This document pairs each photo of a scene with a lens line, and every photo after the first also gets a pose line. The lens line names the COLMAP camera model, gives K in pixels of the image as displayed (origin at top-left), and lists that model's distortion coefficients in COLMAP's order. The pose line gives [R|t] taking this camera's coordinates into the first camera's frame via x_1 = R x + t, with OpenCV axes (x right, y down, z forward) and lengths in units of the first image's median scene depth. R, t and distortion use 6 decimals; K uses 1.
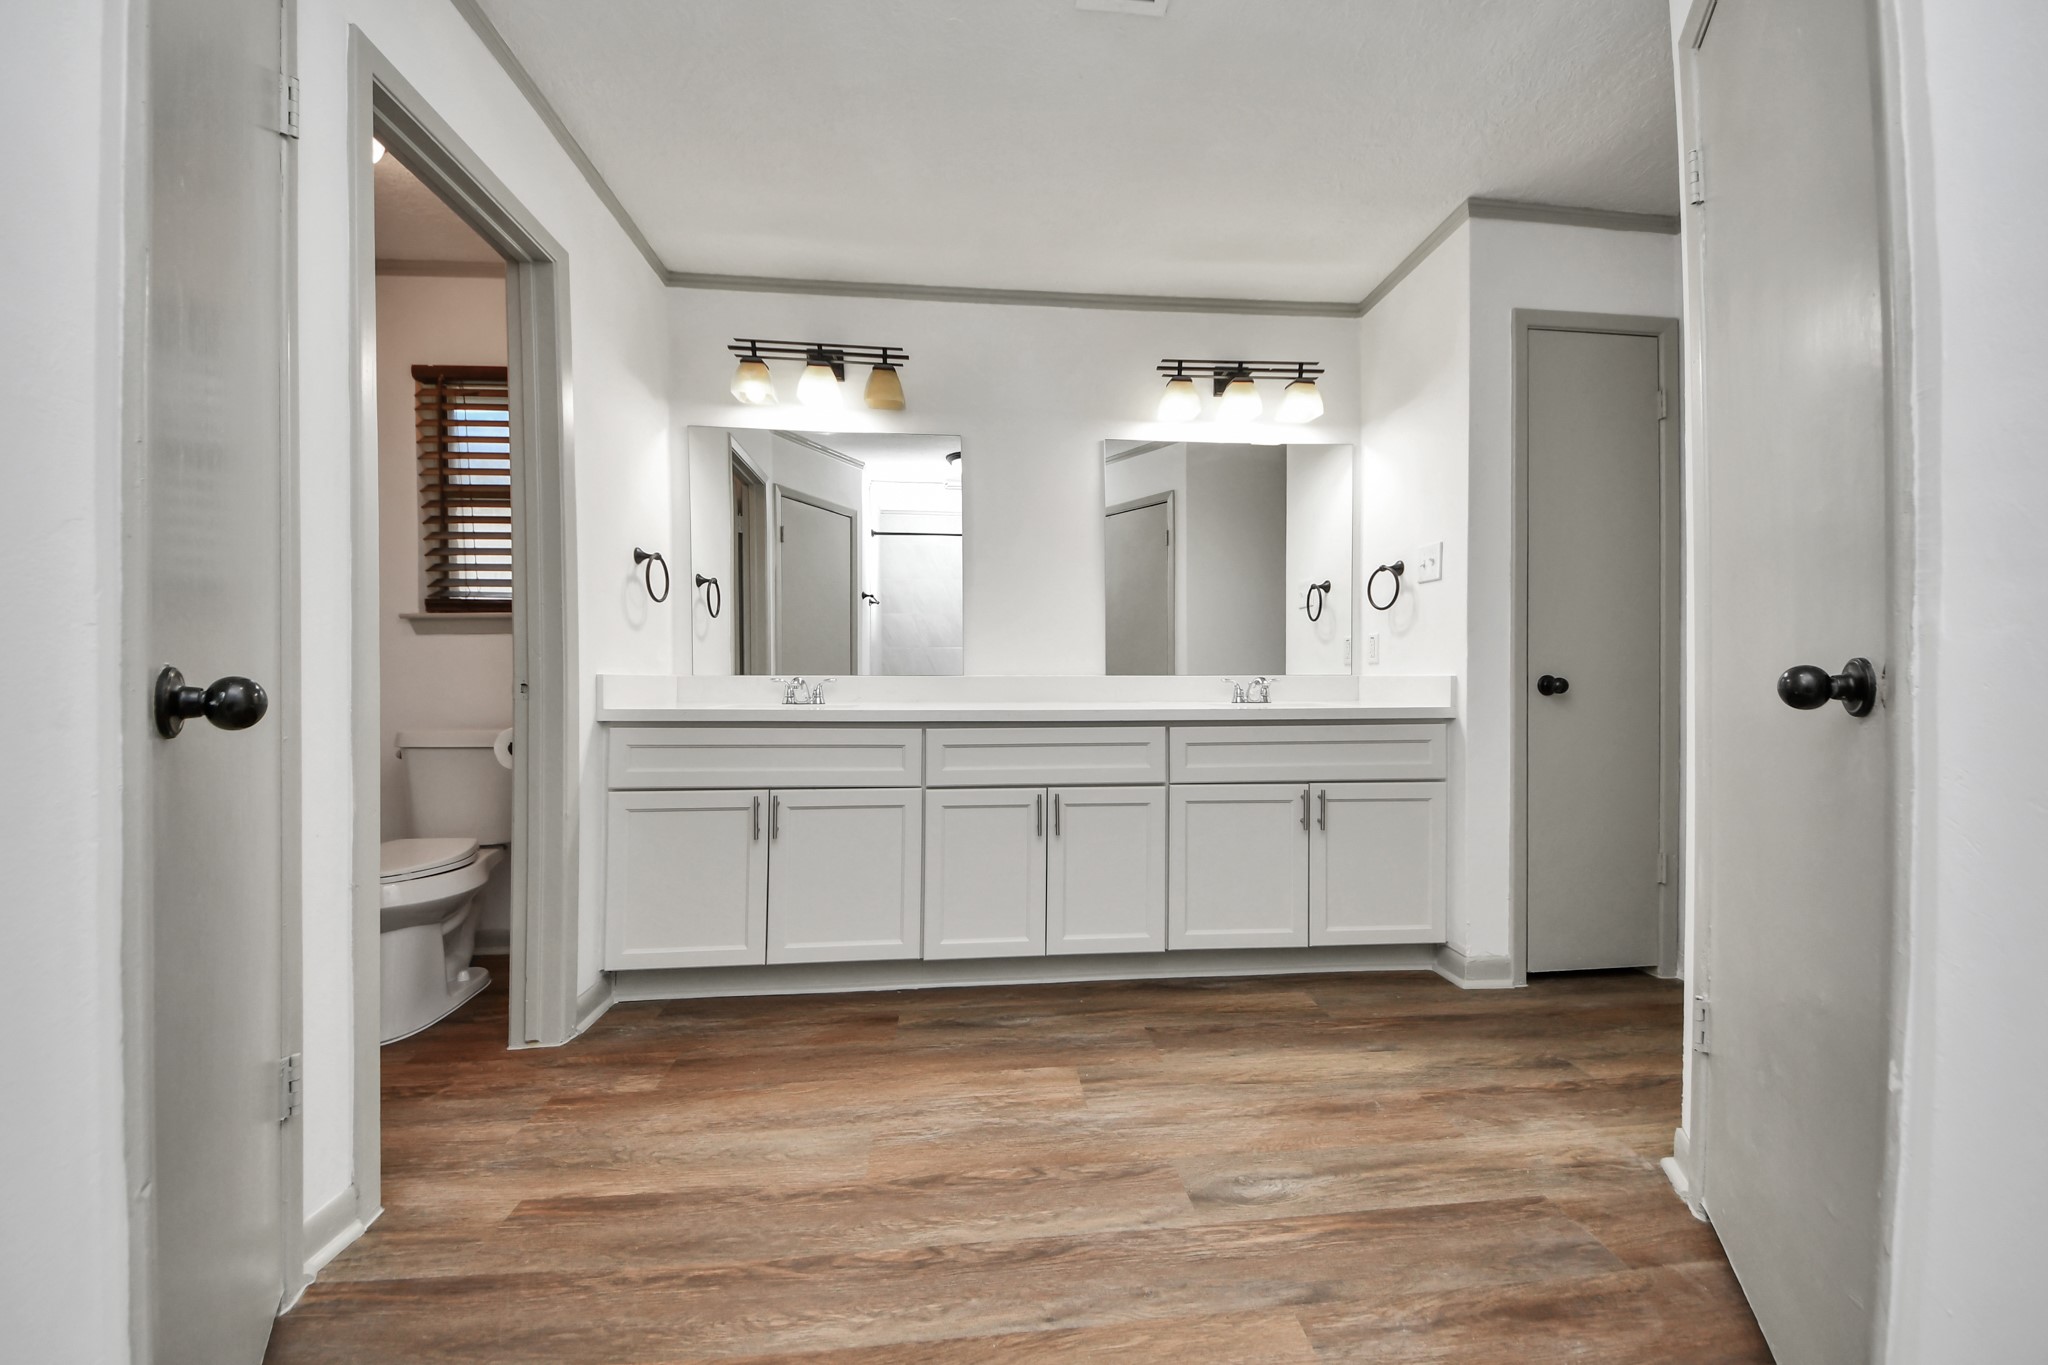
lens RADIAL K [[753.5, 0, 1025.6], [0, 753.5, 684.4], [0, 0, 1]] dist [-0.000081, -0.004746]
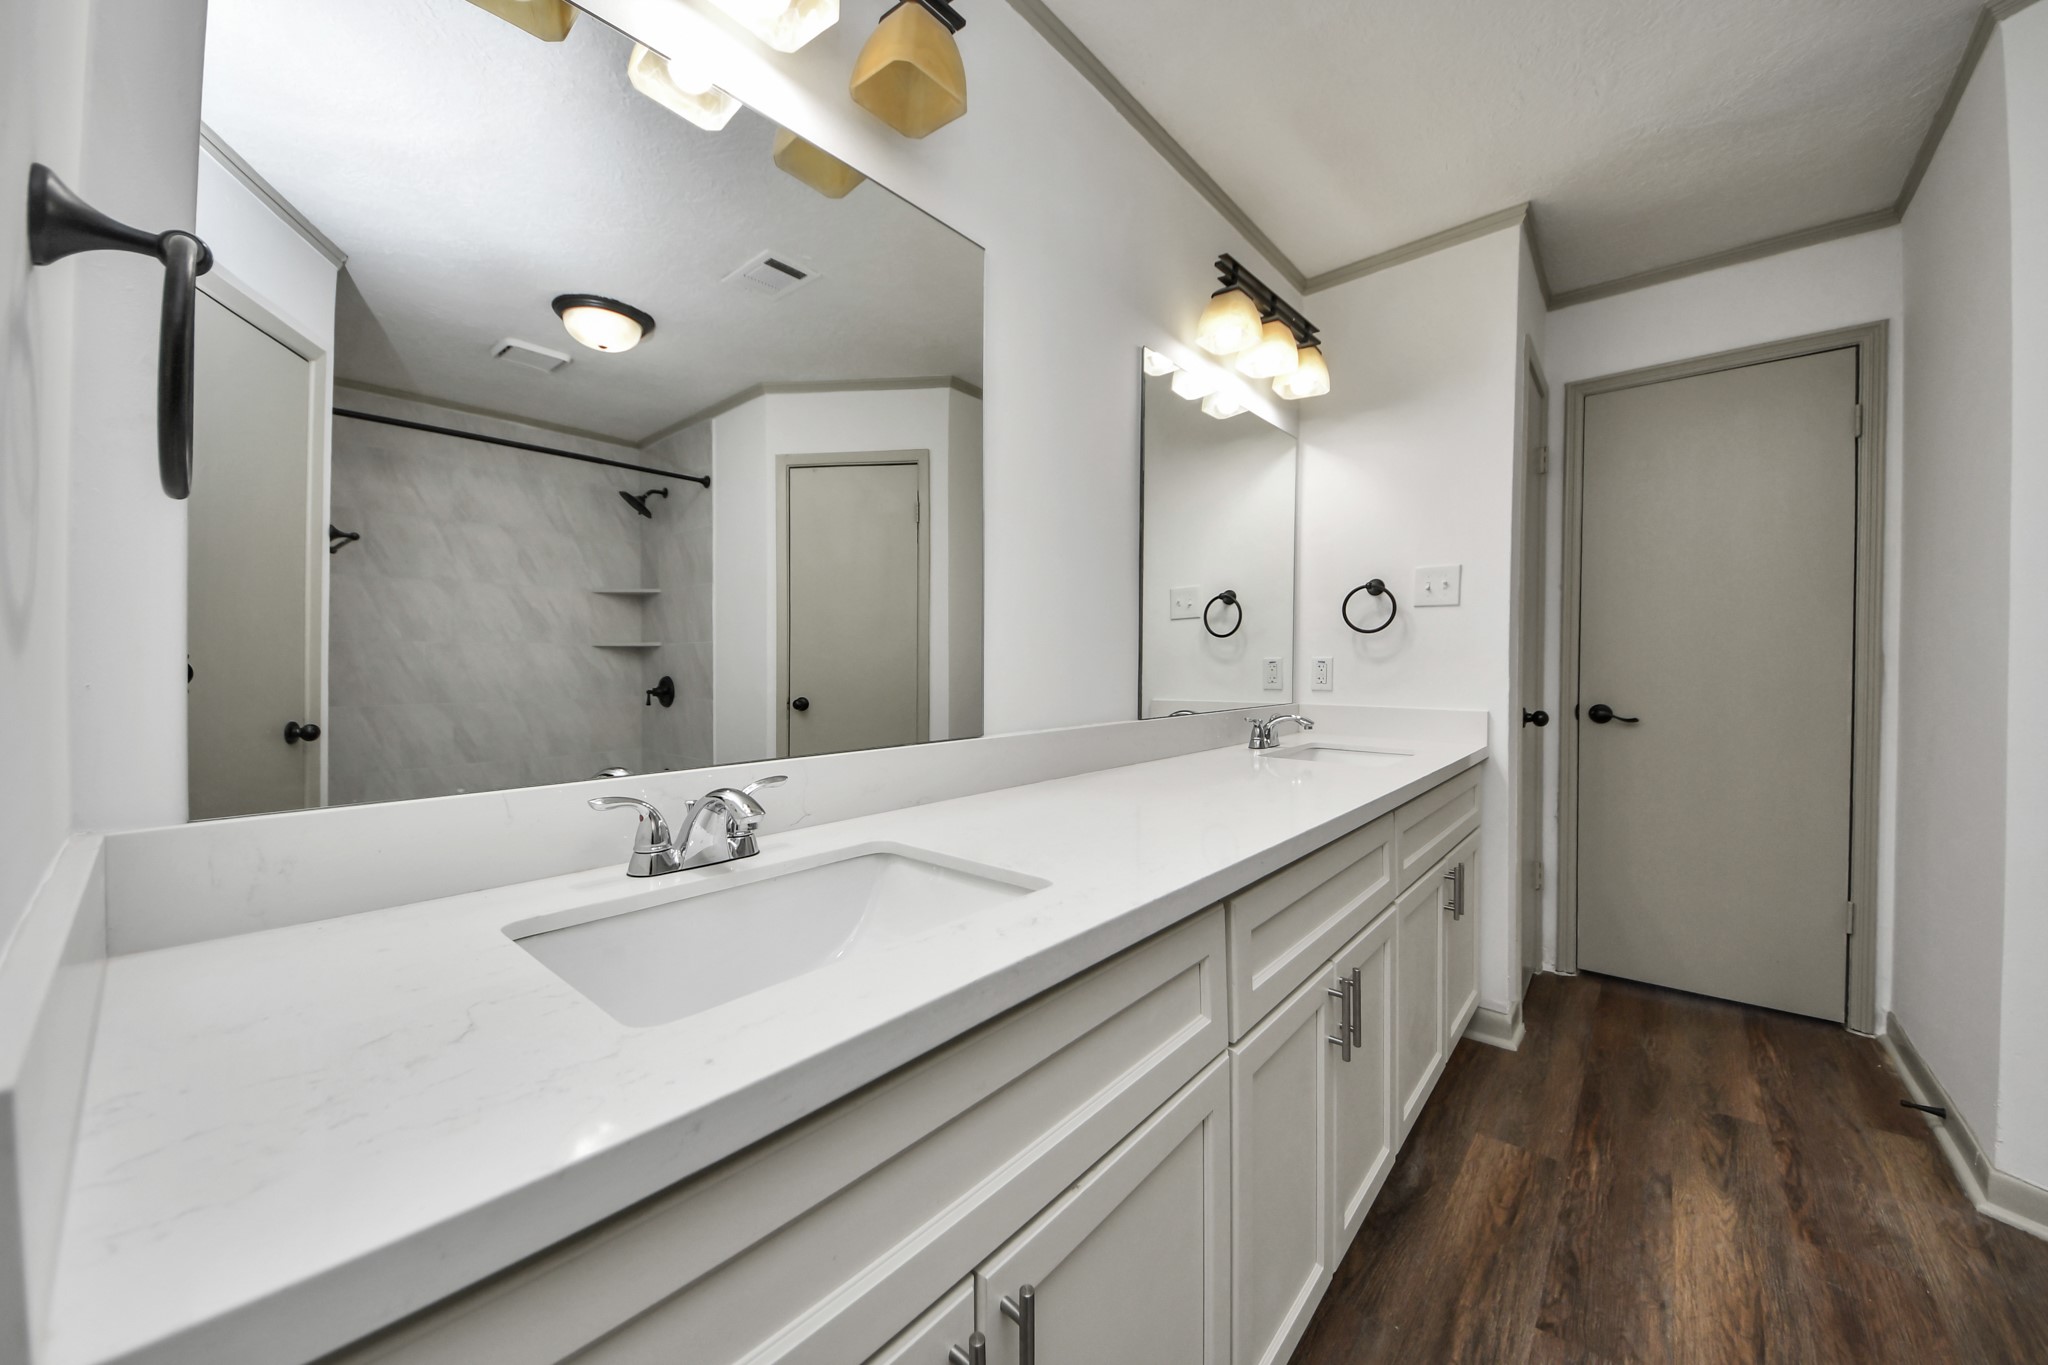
lens RADIAL K [[753.5, 0, 1011.2], [0, 753.5, 676.2], [0, 0, 1]] dist [-0.000081, -0.004746]
pose [[0.712272, -0.017017, 0.701697, -0.798027], [0.007623, 0.999835, 0.016510, -0.123281], [-0.701862, -0.006411, 0.712284, 1.229751]]
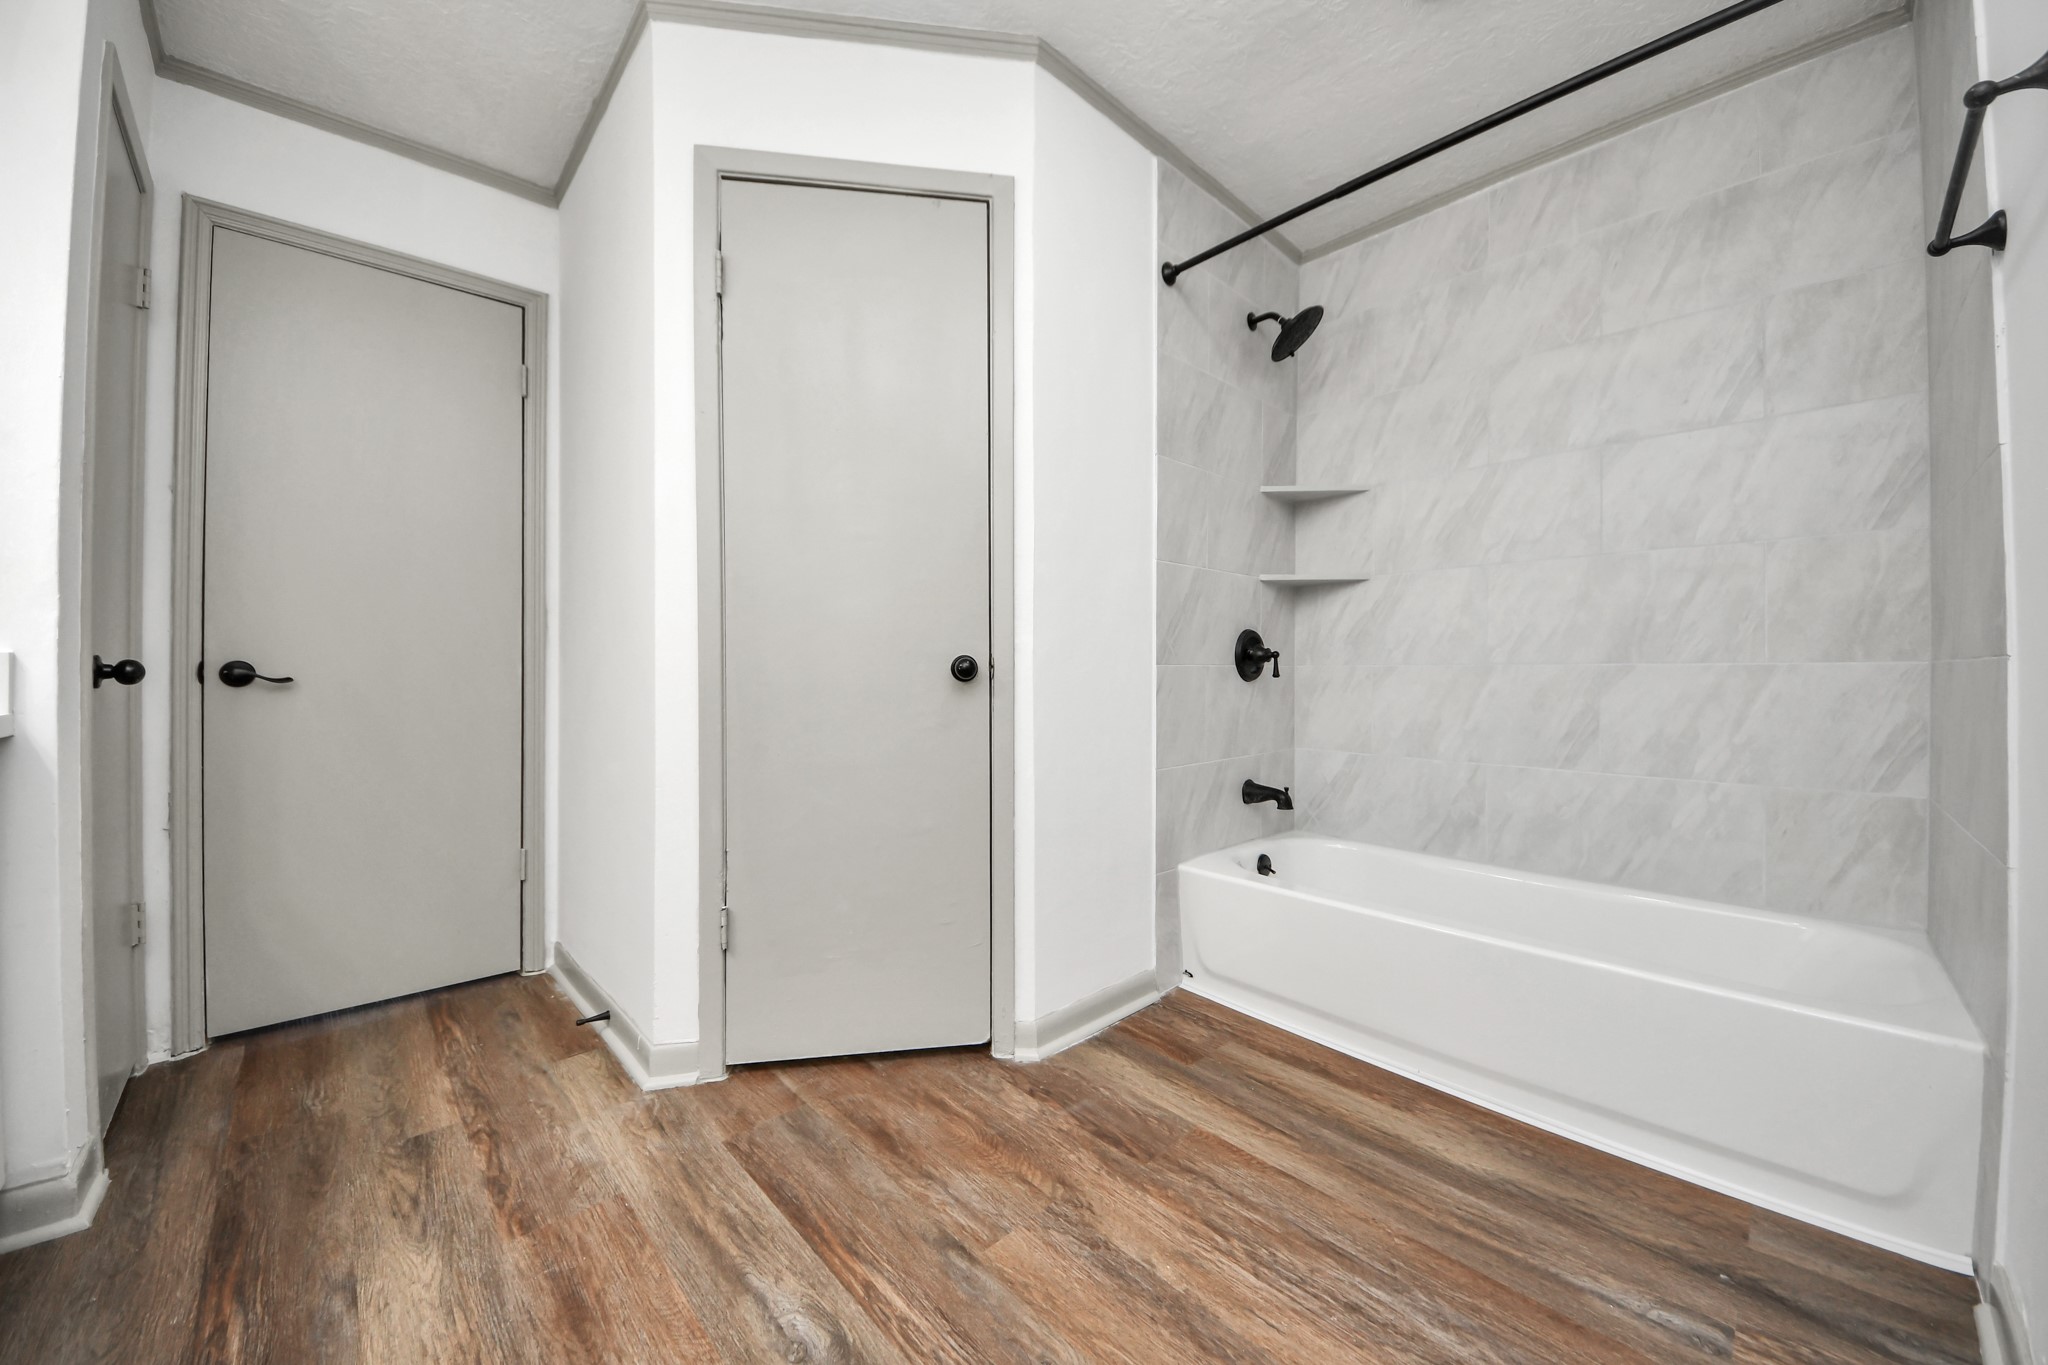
lens RADIAL K [[753.5, 0, 1036.7], [0, 753.5, 663.7], [0, 0, 1]] dist [-0.000081, -0.004746]
pose [[-0.630757, 0.003875, 0.775971, -0.413291], [0.002211, 0.999992, -0.003196, -0.000171], [-0.775977, -0.000300, -0.630761, 1.265175]]
